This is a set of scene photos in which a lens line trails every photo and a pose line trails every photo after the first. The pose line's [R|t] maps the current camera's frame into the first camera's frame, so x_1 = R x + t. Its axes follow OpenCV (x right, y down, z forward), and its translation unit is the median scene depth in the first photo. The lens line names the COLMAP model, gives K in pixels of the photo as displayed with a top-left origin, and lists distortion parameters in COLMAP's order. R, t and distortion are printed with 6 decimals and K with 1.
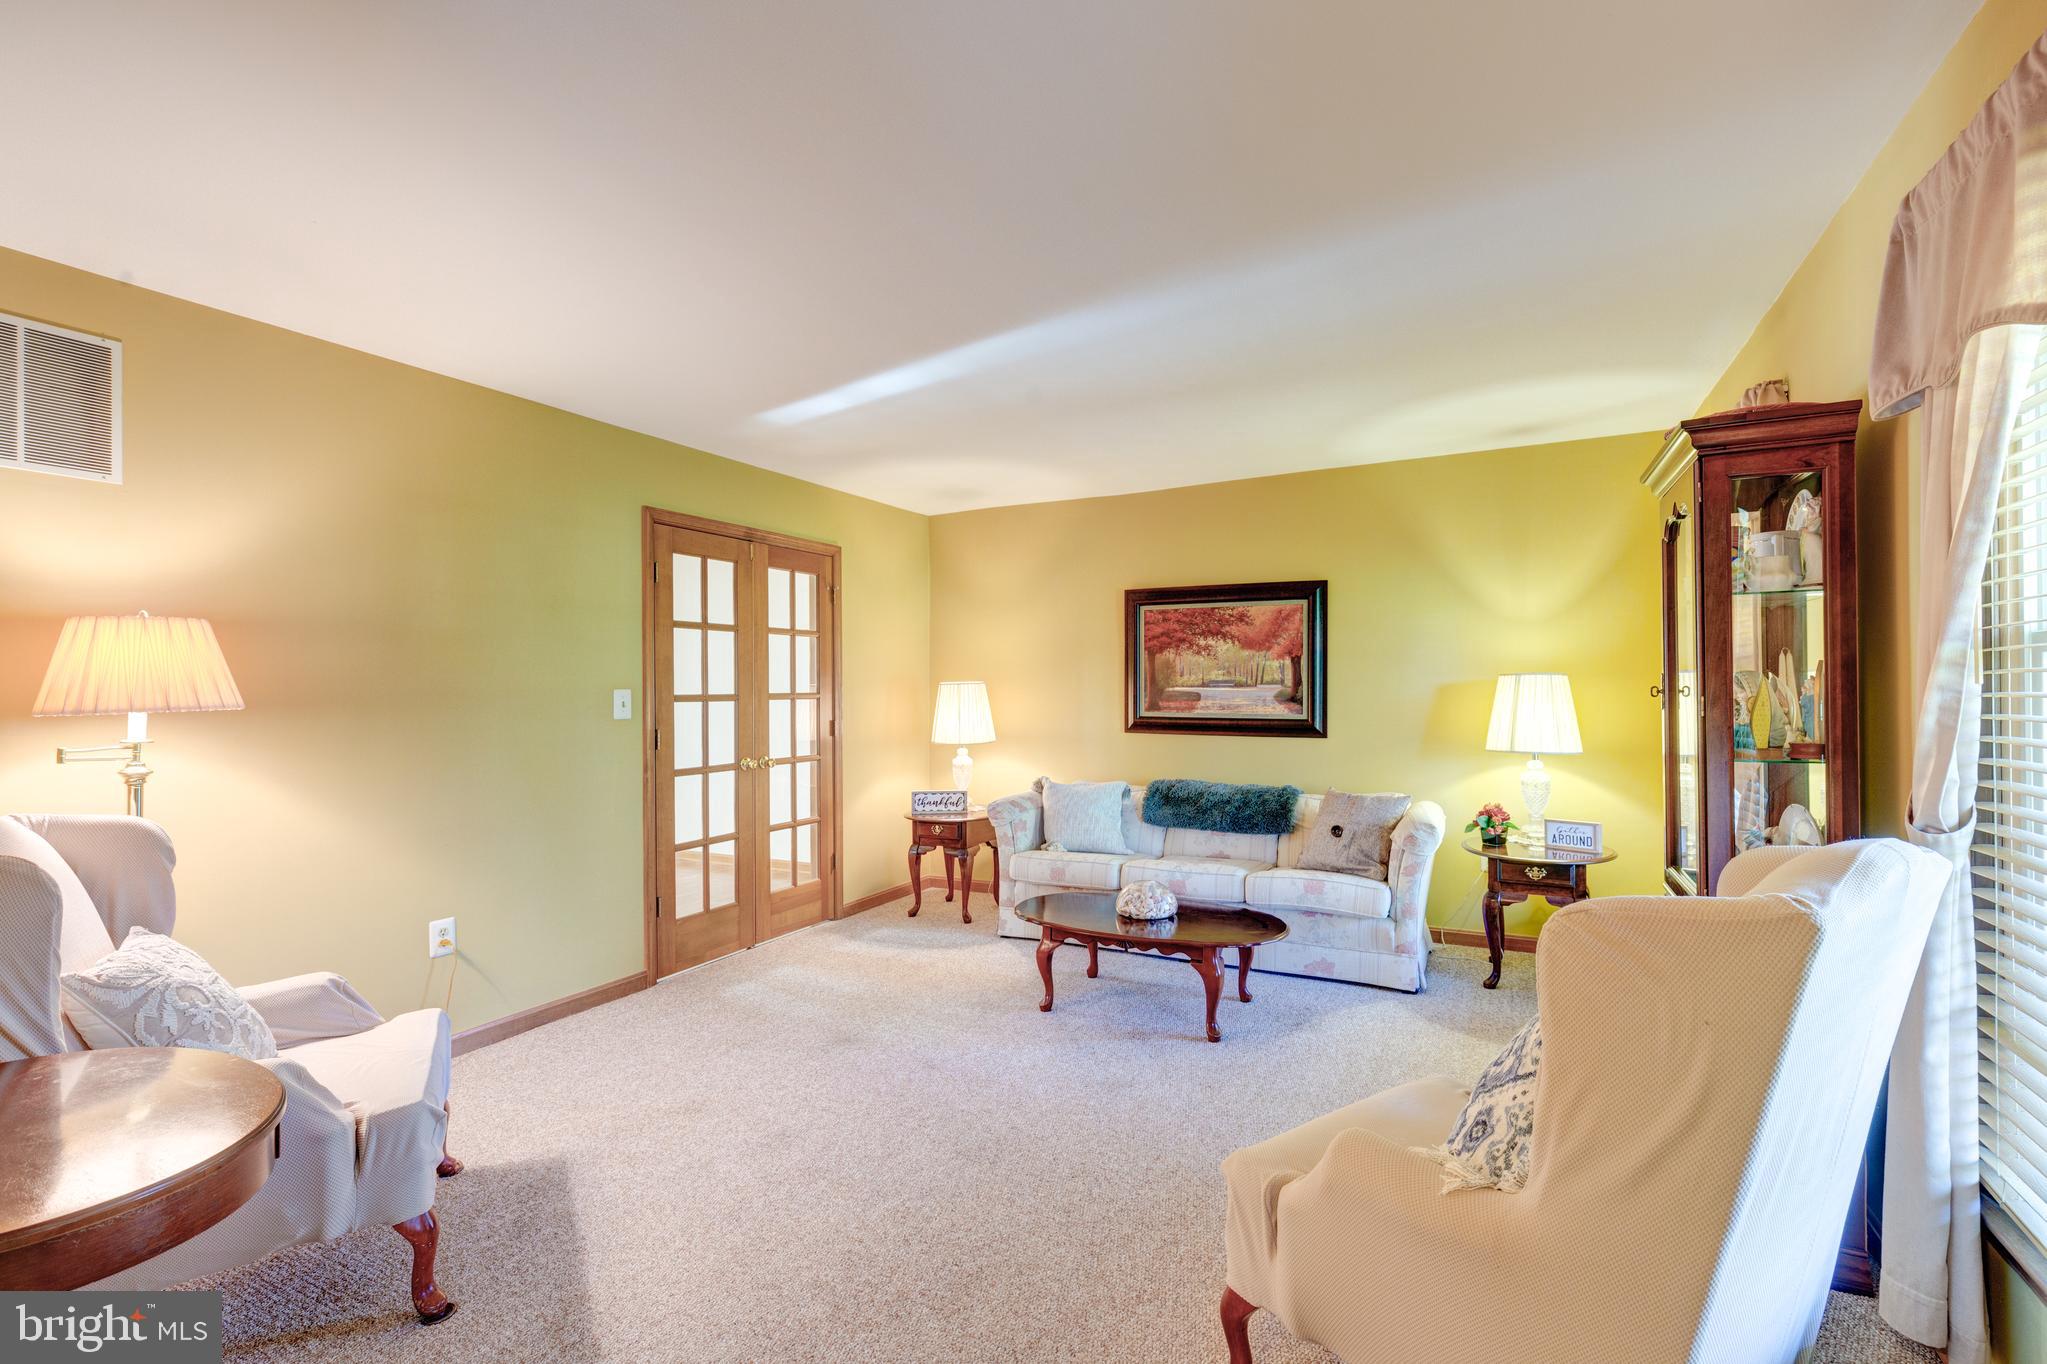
lens RADIAL K [[902.9, 0, 1023.5], [0, 902.9, 682.0], [0, 0, 1]] dist [-0.000096, 0.000001]
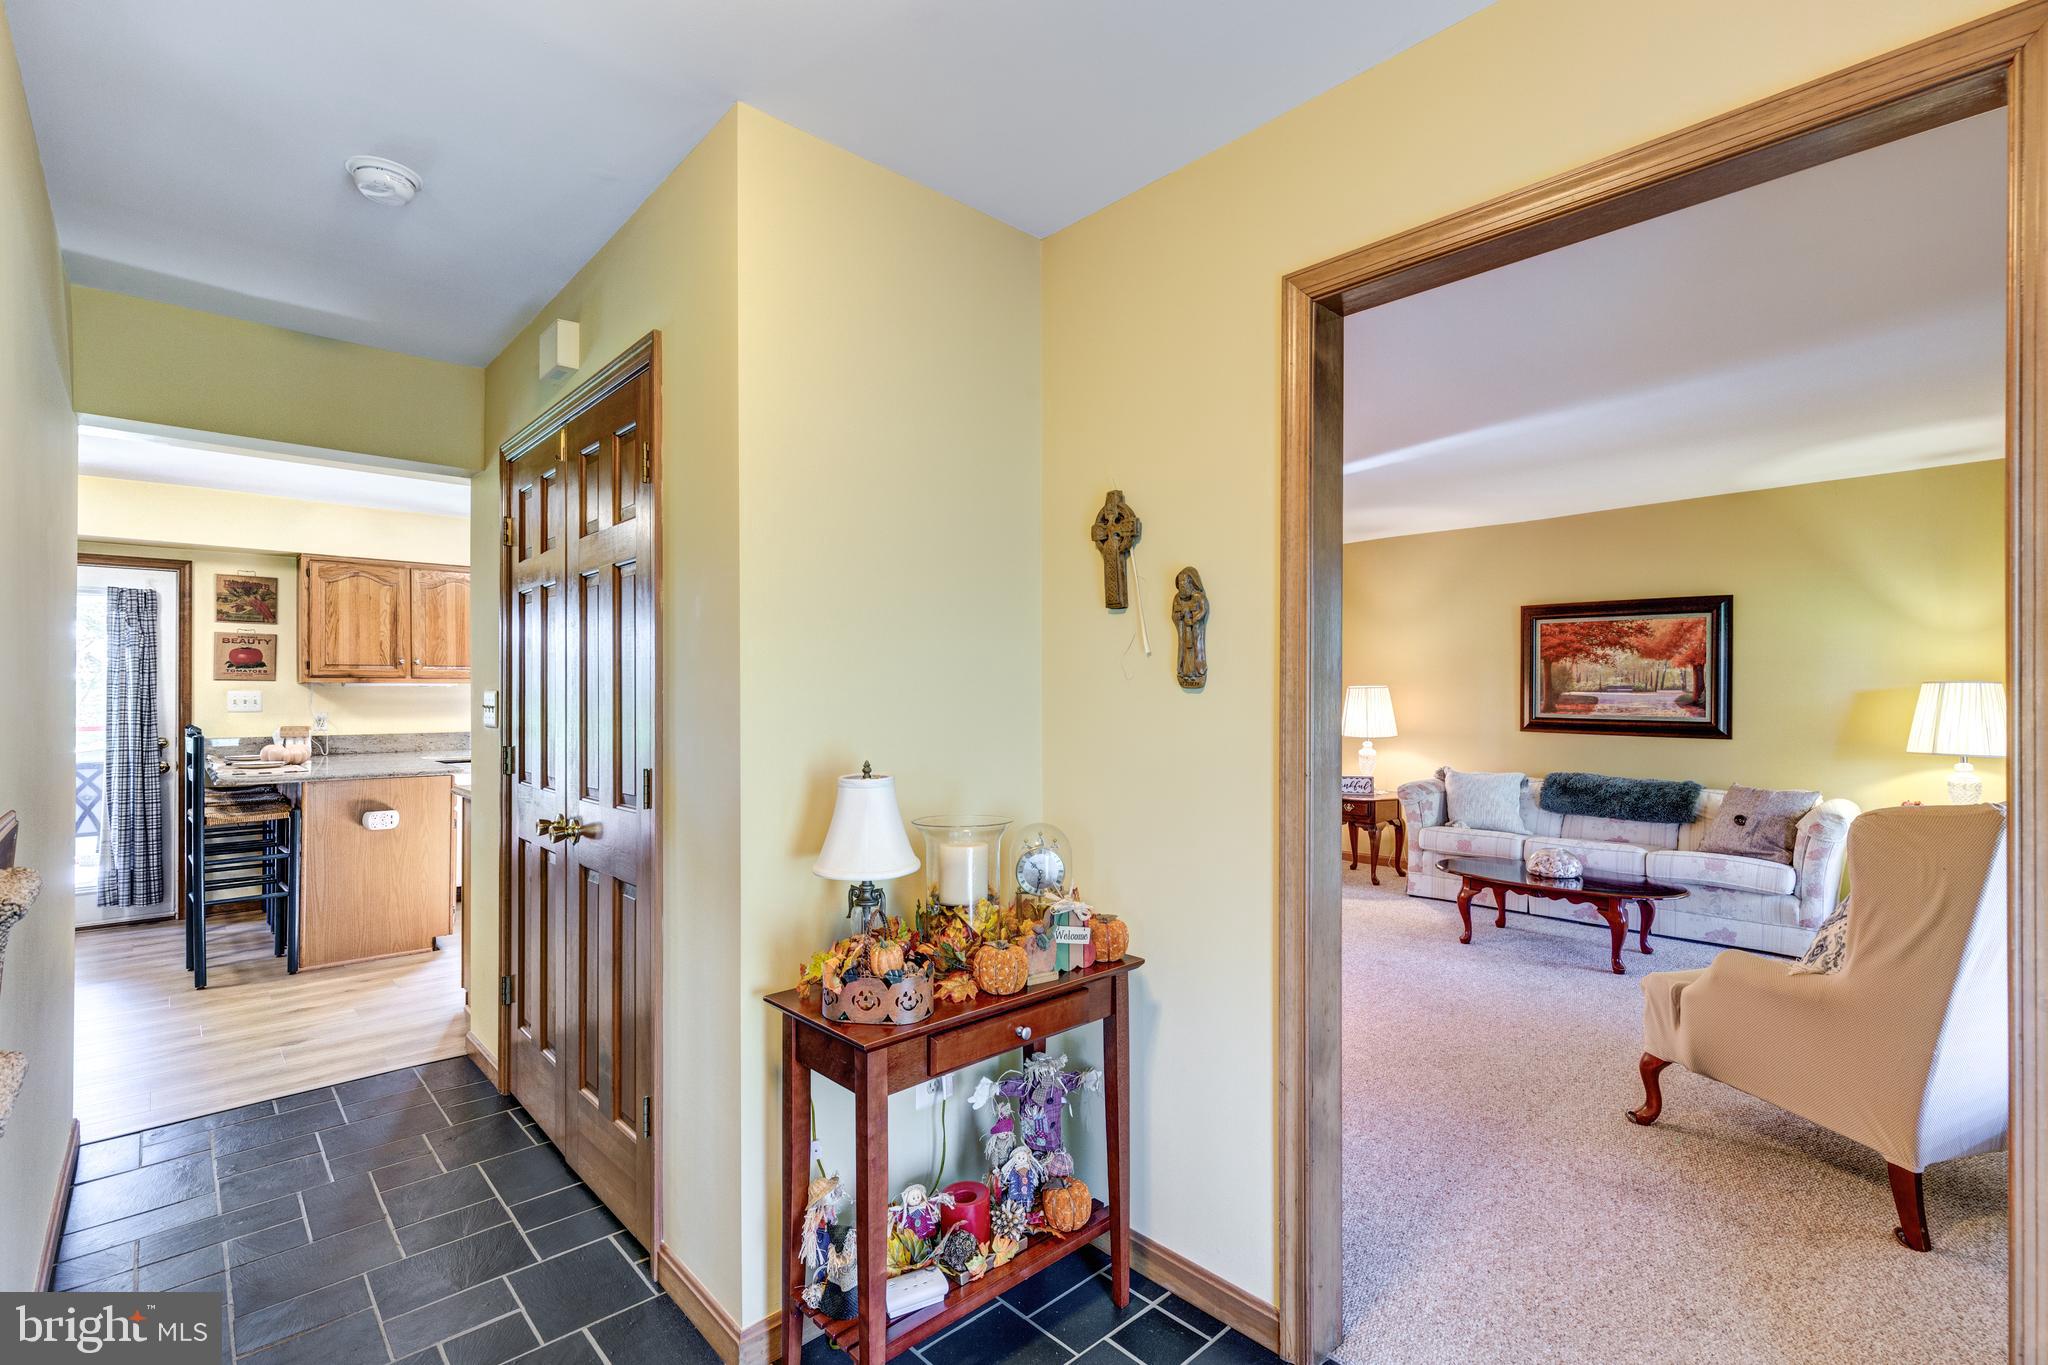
lens RADIAL K [[924.4, 0, 1029.3], [0, 924.4, 685.0], [0, 0, 1]] dist [0.002421, -0.000835]
pose [[0.944296, 0.004816, -0.329063, -0.101418], [-0.004245, 0.999988, 0.002455, -0.002952], [0.329071, -0.000921, 0.944305, -0.347726]]
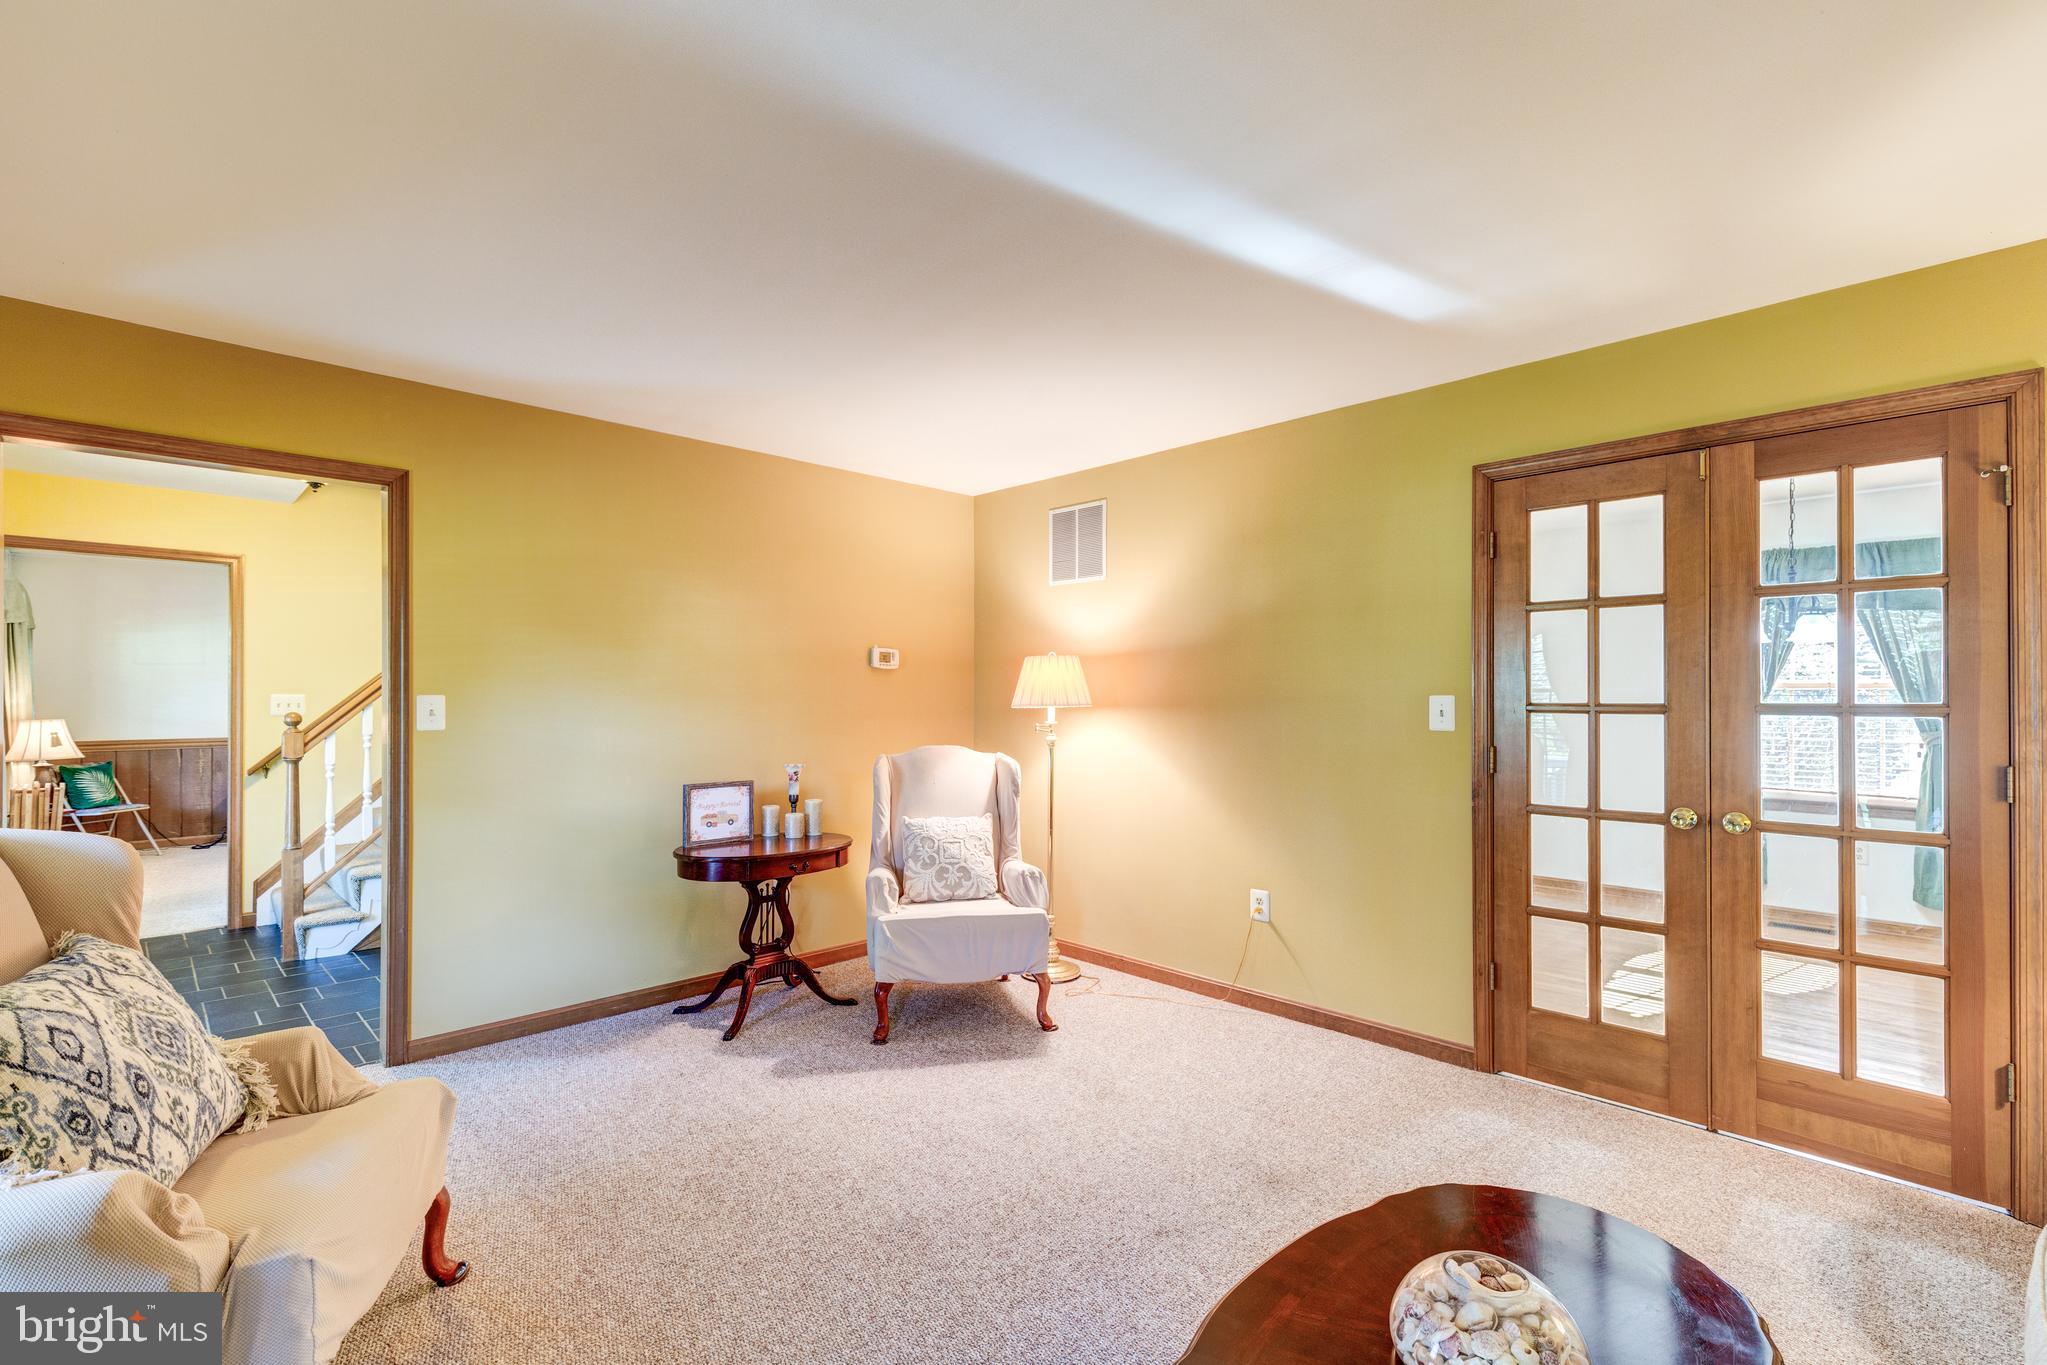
lens RADIAL K [[923.9, 0, 1028.8], [0, 923.9, 685.0], [0, 0, 1]] dist [0.002421, -0.000835]
pose [[-0.308309, -0.004735, -0.951275, 0.415276], [0.009067, 0.999928, -0.007916, 0.001499], [0.951243, -0.011066, -0.308243, 0.756343]]
